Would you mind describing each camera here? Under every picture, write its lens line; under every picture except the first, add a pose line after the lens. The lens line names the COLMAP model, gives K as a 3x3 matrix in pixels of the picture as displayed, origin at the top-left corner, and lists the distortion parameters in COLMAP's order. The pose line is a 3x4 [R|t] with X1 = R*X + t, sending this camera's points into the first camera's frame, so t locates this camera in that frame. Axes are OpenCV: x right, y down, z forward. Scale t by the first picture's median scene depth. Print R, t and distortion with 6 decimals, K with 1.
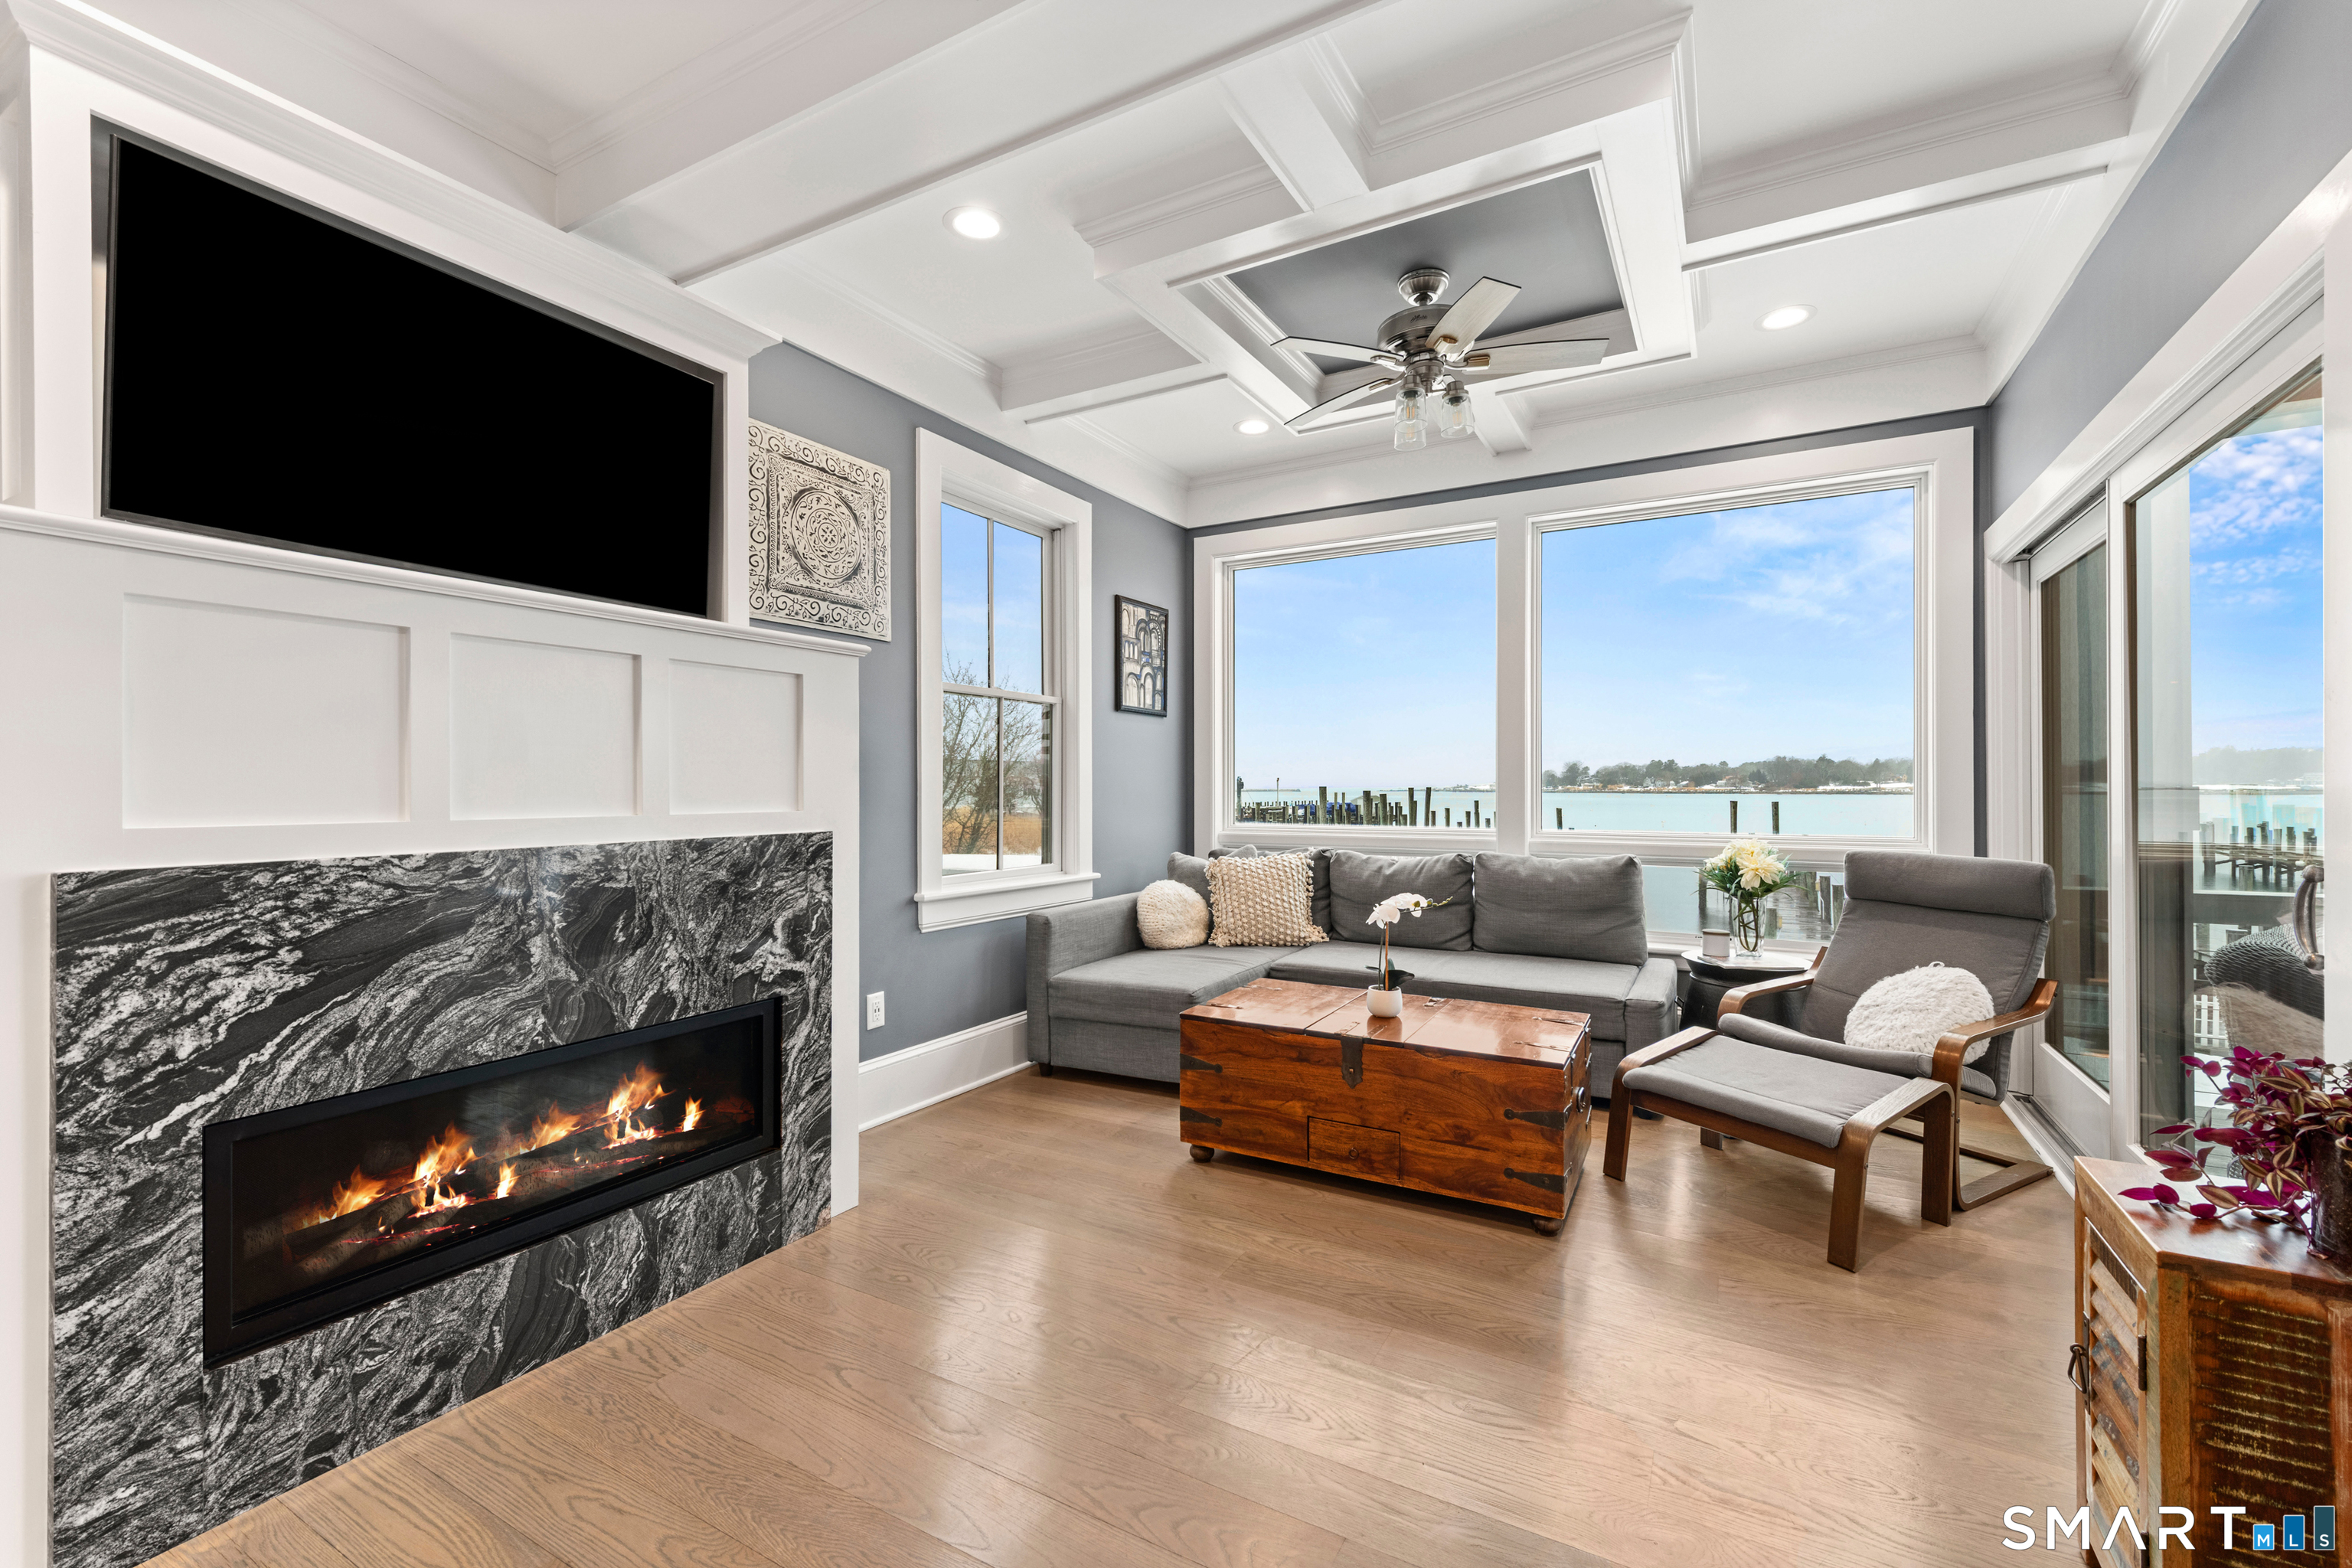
lens RADIAL K [[979.0, 0, 1176.0], [0, 979.0, 784.0], [0, 0, 1]] dist [0.025672, -0.005462]
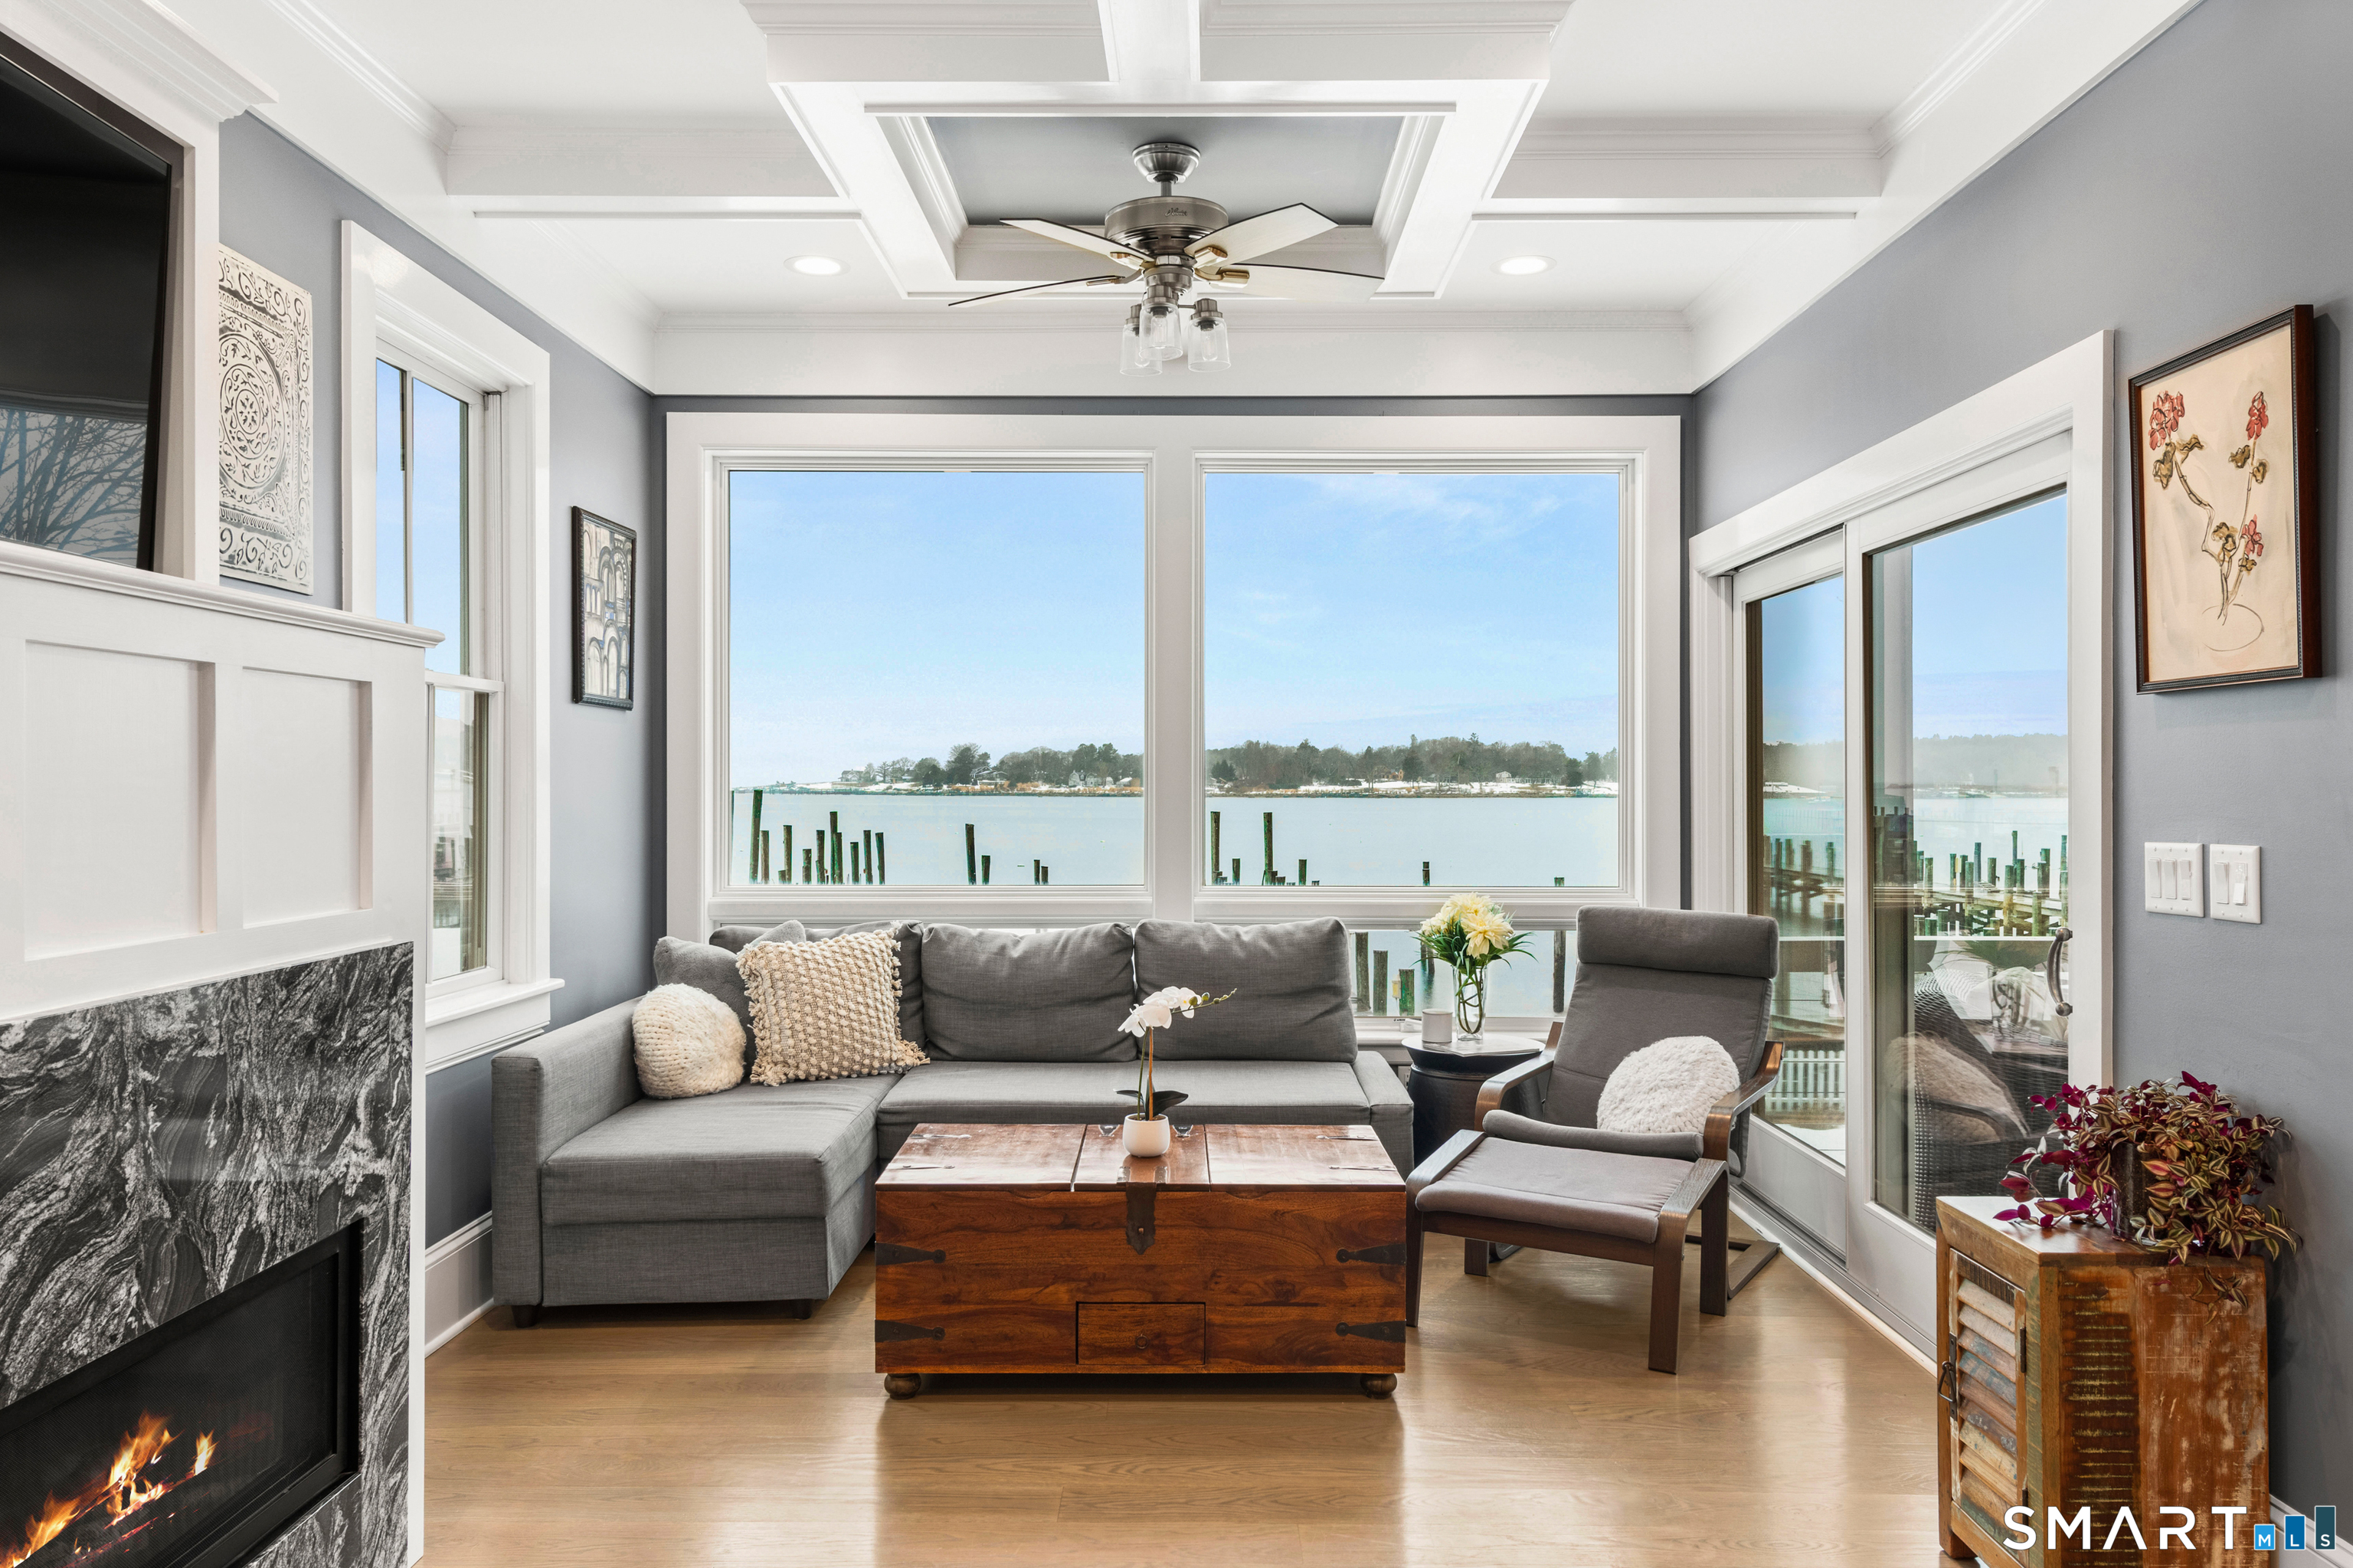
lens RADIAL K [[1721.6, 0, 1176.5], [0, 1721.6, 784.0], [0, 0, 1]] dist [0.040104, -0.006973]
pose [[0.875129, 0.002366, 0.483884, -0.413233], [-0.003312, 0.999994, 0.001099, -0.046510], [-0.483878, -0.002564, 0.875132, -0.152143]]
